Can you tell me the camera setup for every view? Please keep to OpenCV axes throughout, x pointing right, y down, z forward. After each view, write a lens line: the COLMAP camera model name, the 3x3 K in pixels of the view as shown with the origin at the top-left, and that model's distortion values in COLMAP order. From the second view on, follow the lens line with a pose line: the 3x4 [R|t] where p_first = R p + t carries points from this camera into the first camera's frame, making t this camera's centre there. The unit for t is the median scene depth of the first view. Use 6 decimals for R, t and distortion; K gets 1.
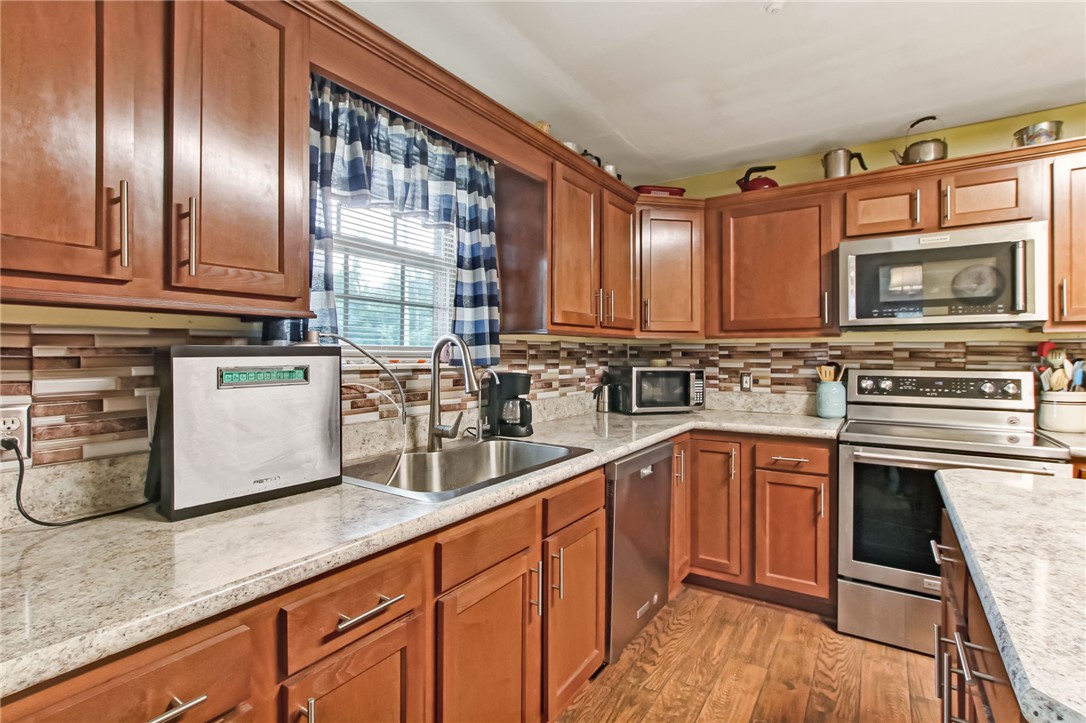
lens RADIAL K [[521.1, 0, 535.6], [0, 521.1, 356.5], [0, 0, 1]] dist [-0.017339, 0.005987]
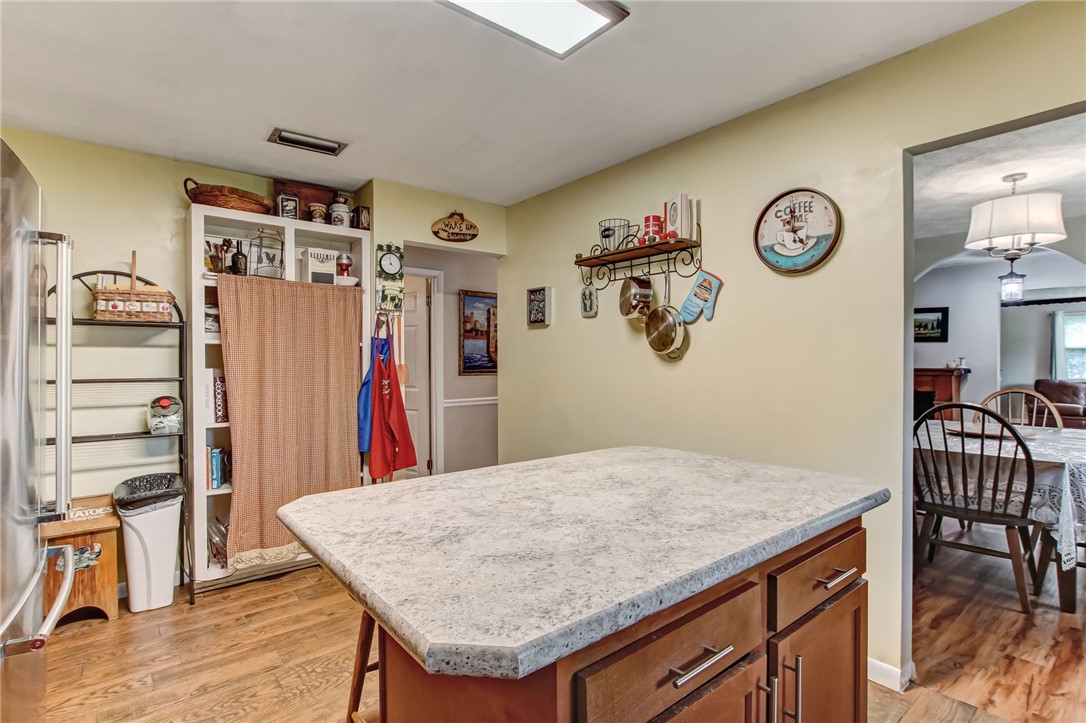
lens RADIAL K [[532.1, 0, 540.5], [0, 532.1, 357.0], [0, 0, 1]] dist [-0.003430, -0.000496]
pose [[-0.957348, 0.006883, 0.288856, 0.393877], [0.006840, 0.999976, -0.001158, -0.004353], [-0.288857, 0.000867, -0.957372, 0.858862]]
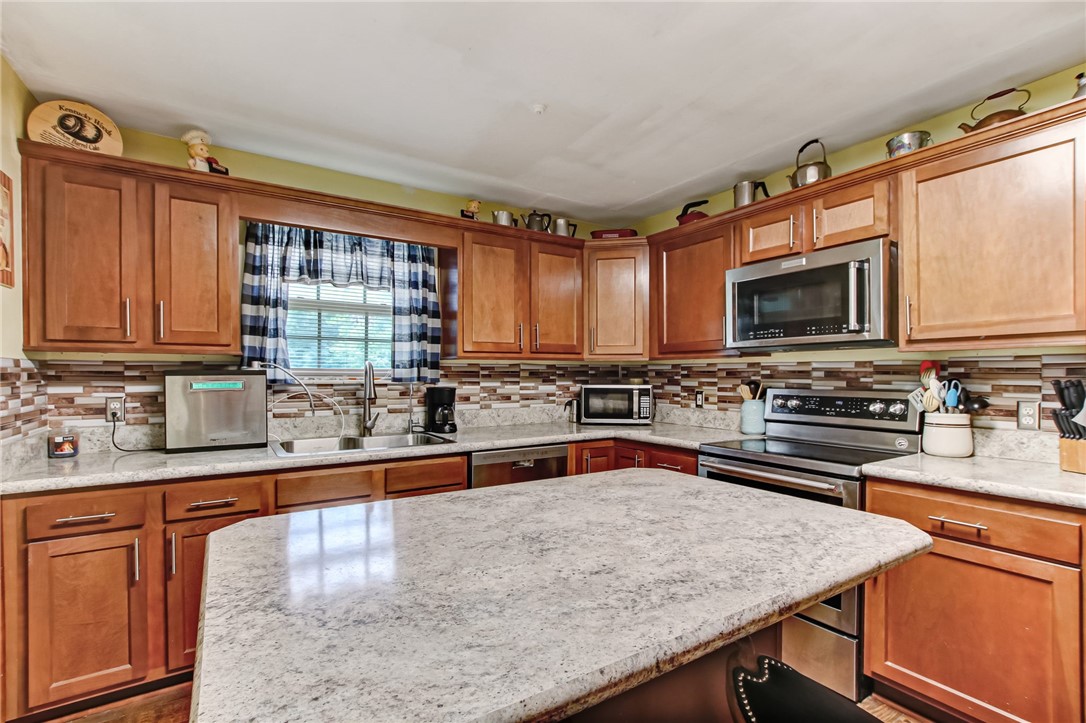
lens RADIAL K [[501.7, 0, 543.5], [0, 501.7, 376.4], [0, 0, 1]] dist [-0.018759, 0.005825]
pose [[0.920992, 0.000963, -0.389581, 0.646425], [-0.000736, 0.999999, 0.000732, 0.000521], [0.389582, -0.000387, 0.920992, -0.113252]]
